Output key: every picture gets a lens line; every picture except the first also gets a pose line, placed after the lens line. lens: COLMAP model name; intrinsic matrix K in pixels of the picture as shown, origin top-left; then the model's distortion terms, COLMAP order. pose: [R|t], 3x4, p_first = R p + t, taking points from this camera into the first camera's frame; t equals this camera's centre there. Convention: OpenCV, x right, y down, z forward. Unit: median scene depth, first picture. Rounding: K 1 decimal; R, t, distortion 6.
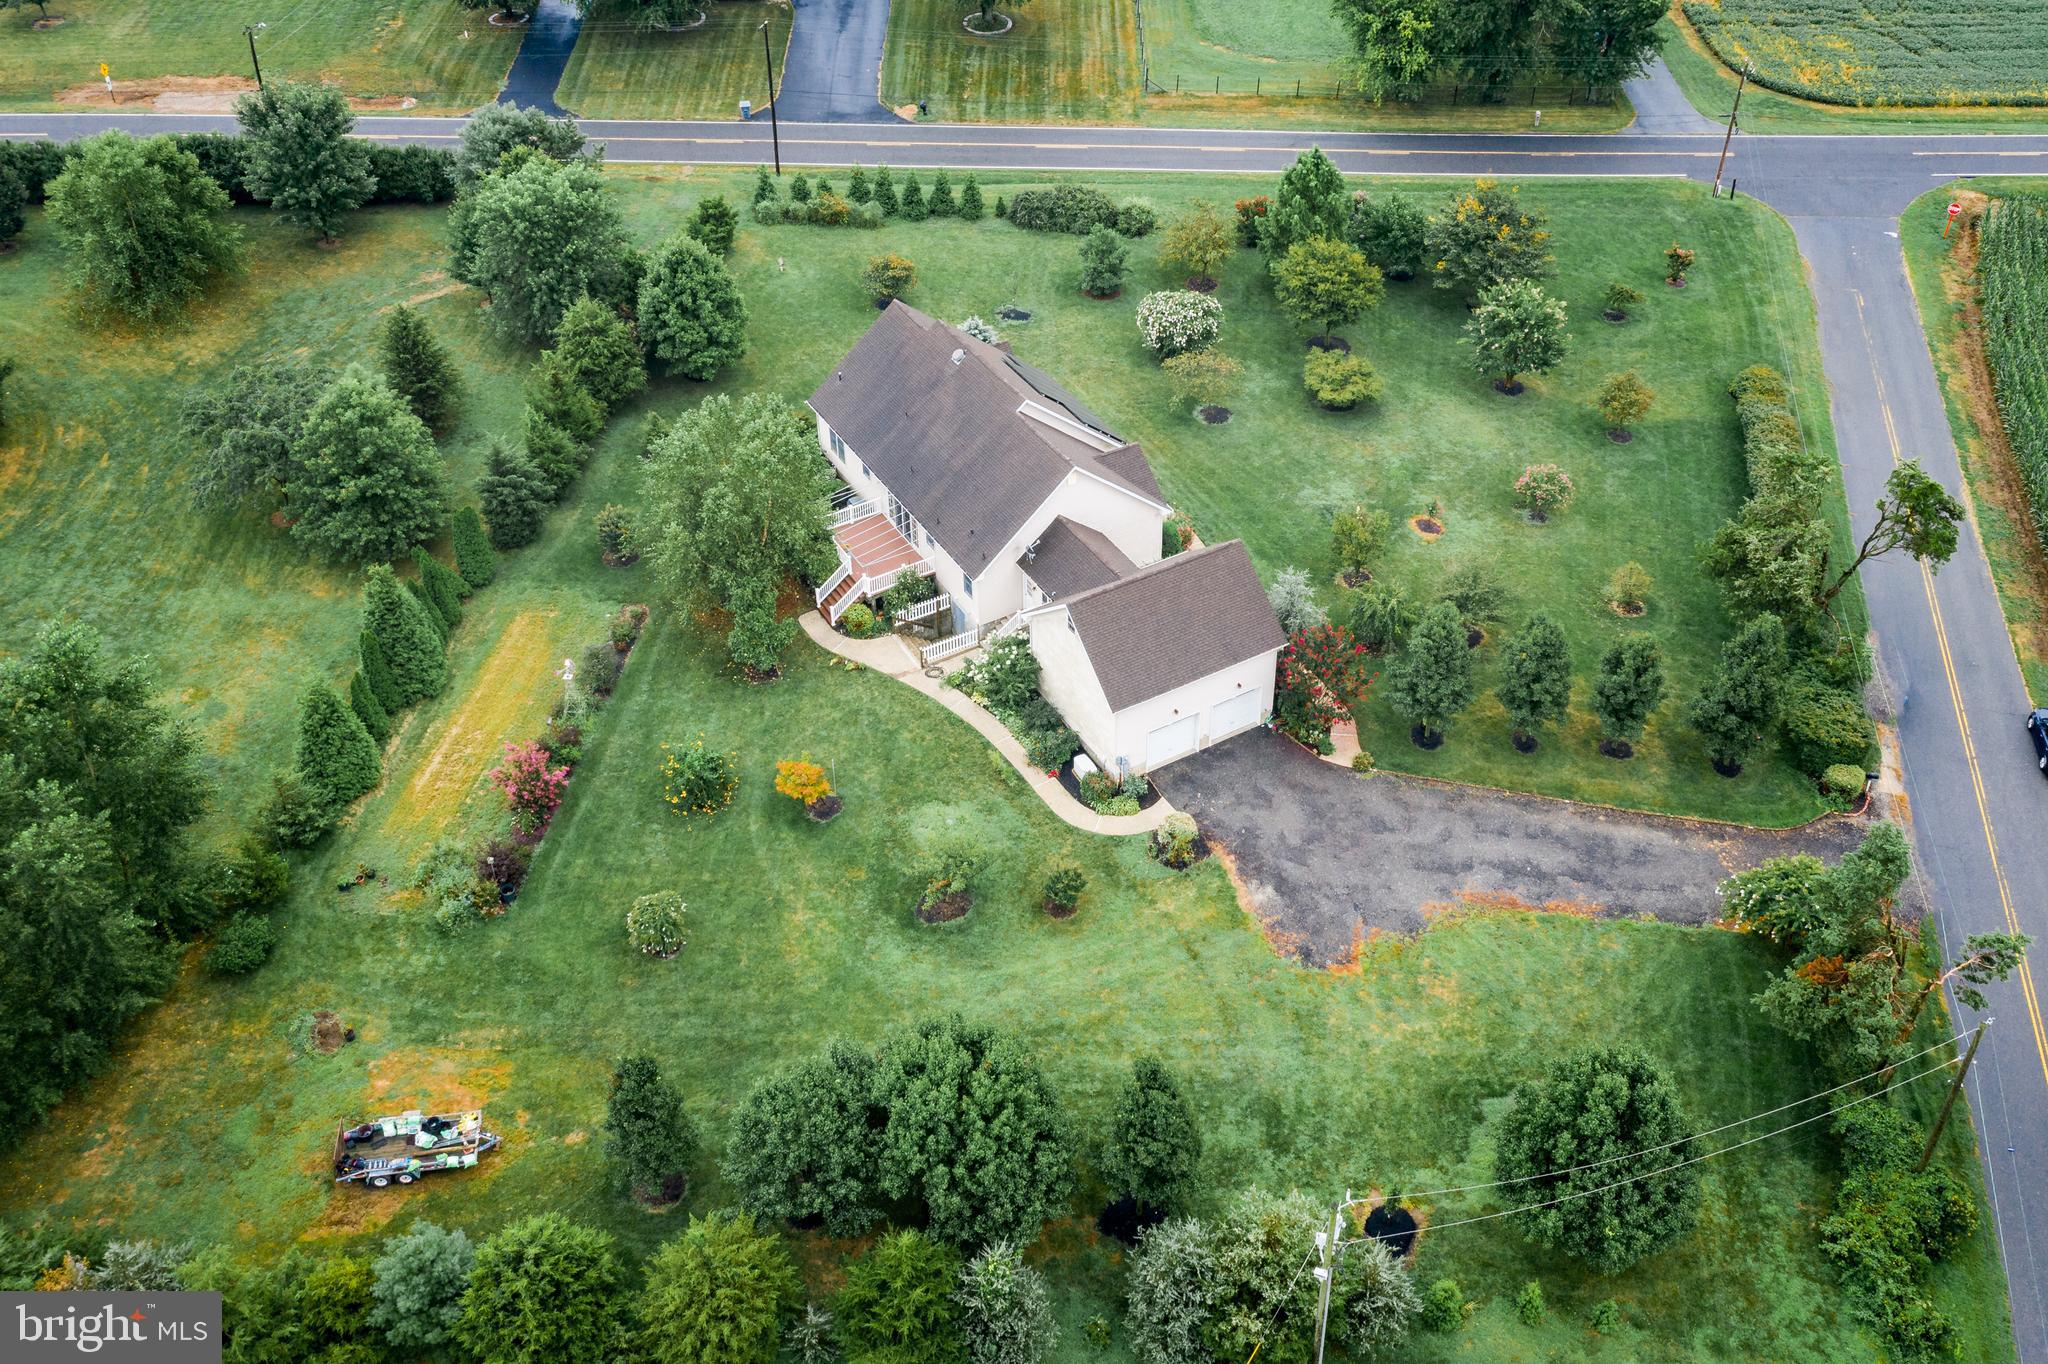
lens RADIAL K [[1833.8, 0, 1085.4], [0, 1833.8, 586.0], [0, 0, 1]] dist [-0.007919, 0.000222]
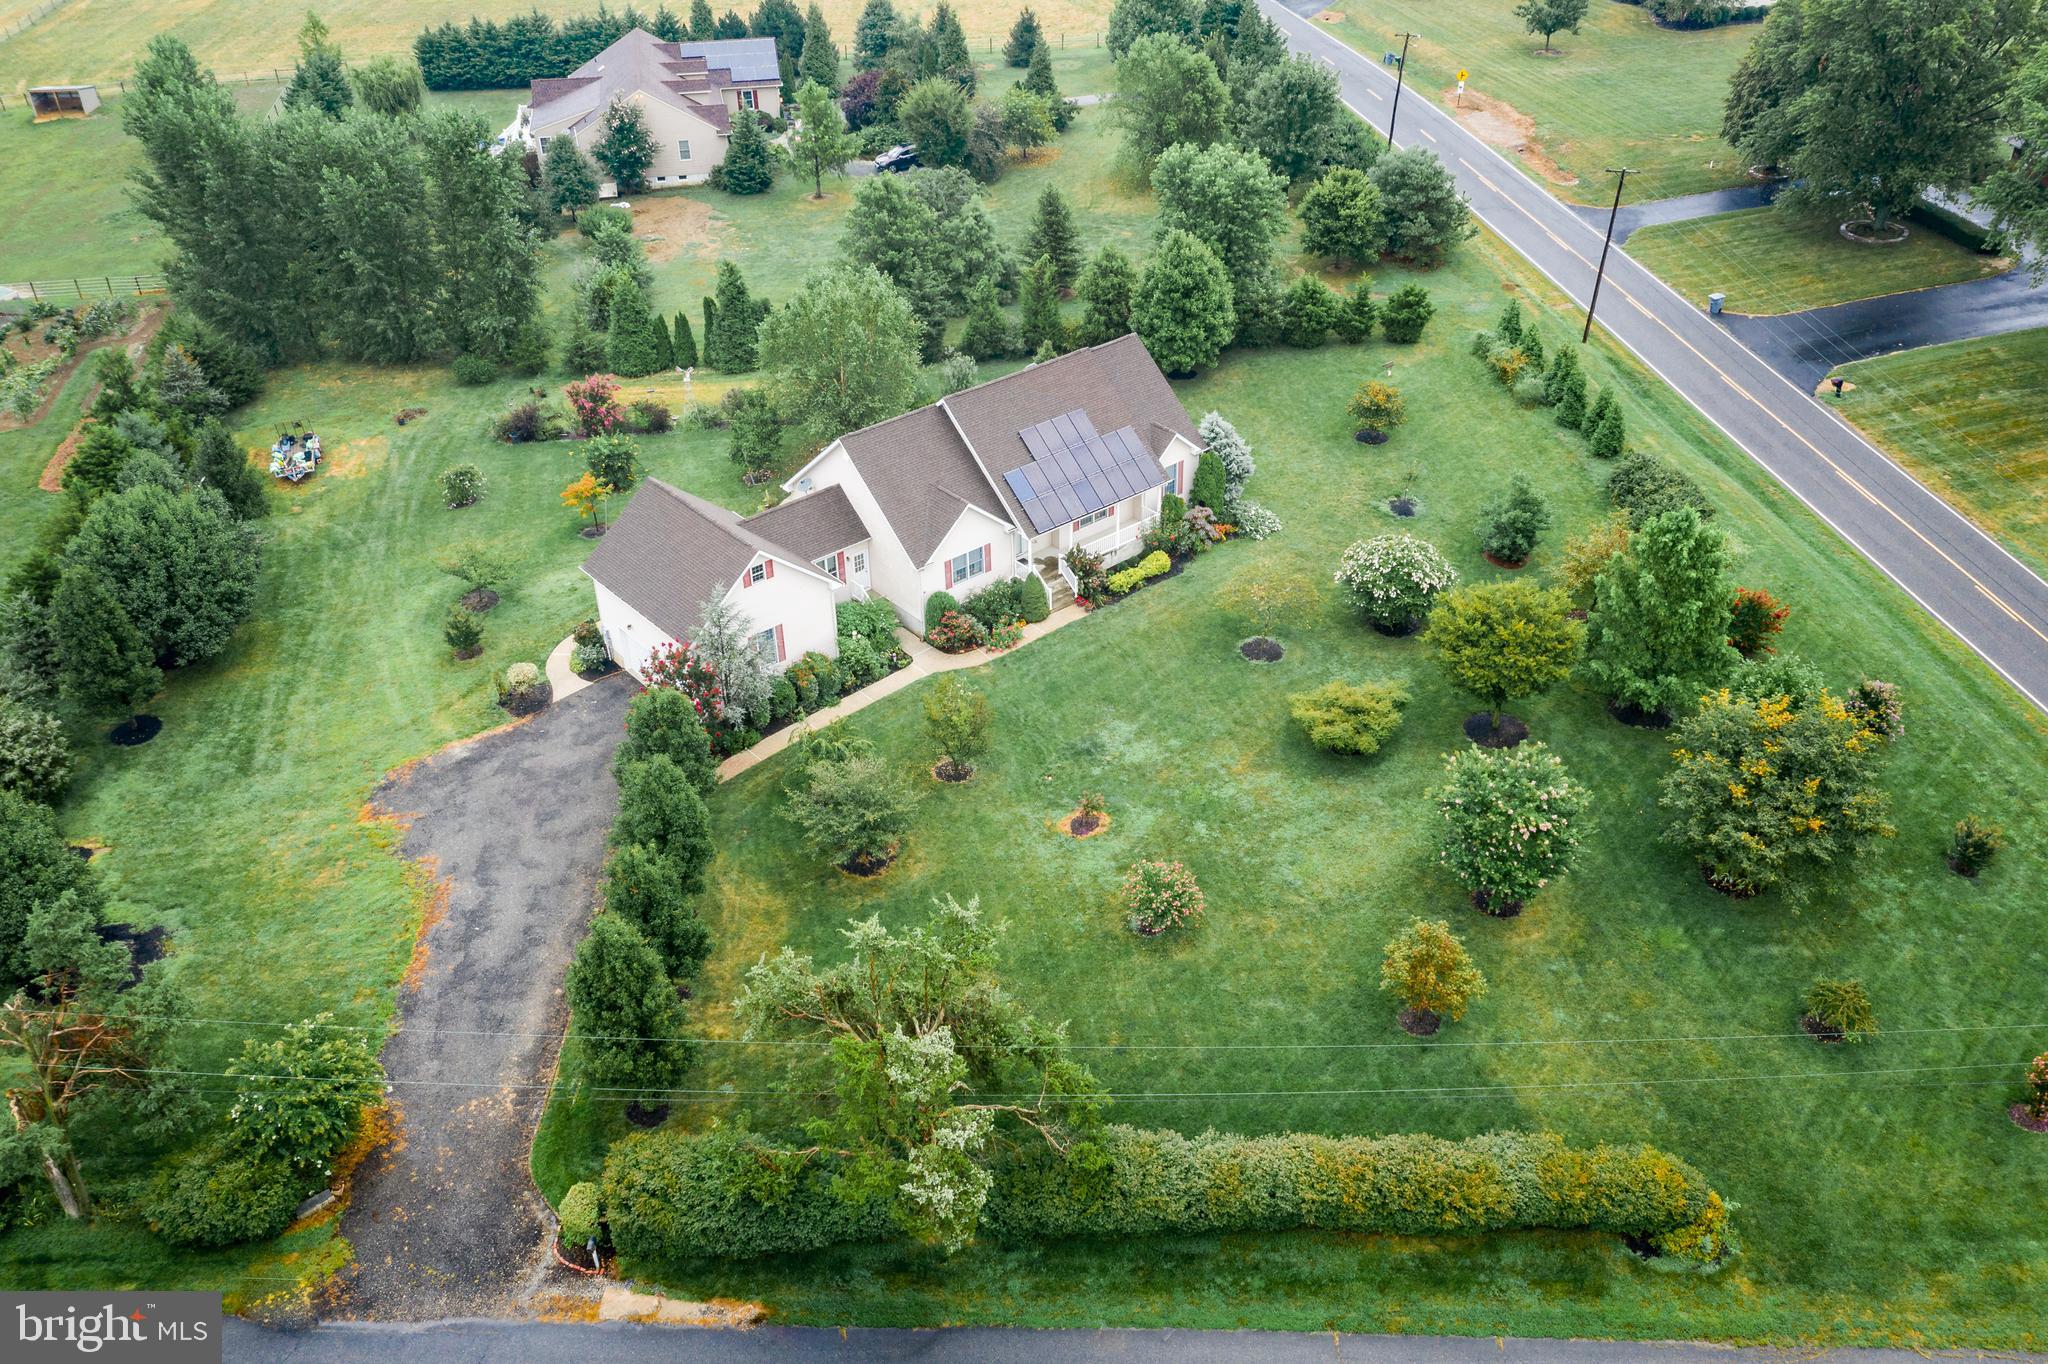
lens RADIAL K [[1715.6, 0, 1076.5], [0, 1715.6, 683.9], [0, 0, 1]] dist [0.006704, -0.002105]
pose [[0.180349, 0.544084, -0.819419, 0.812958], [-0.595880, 0.723239, 0.349073, -0.354217], [0.782561, 0.425320, 0.454644, 0.706621]]
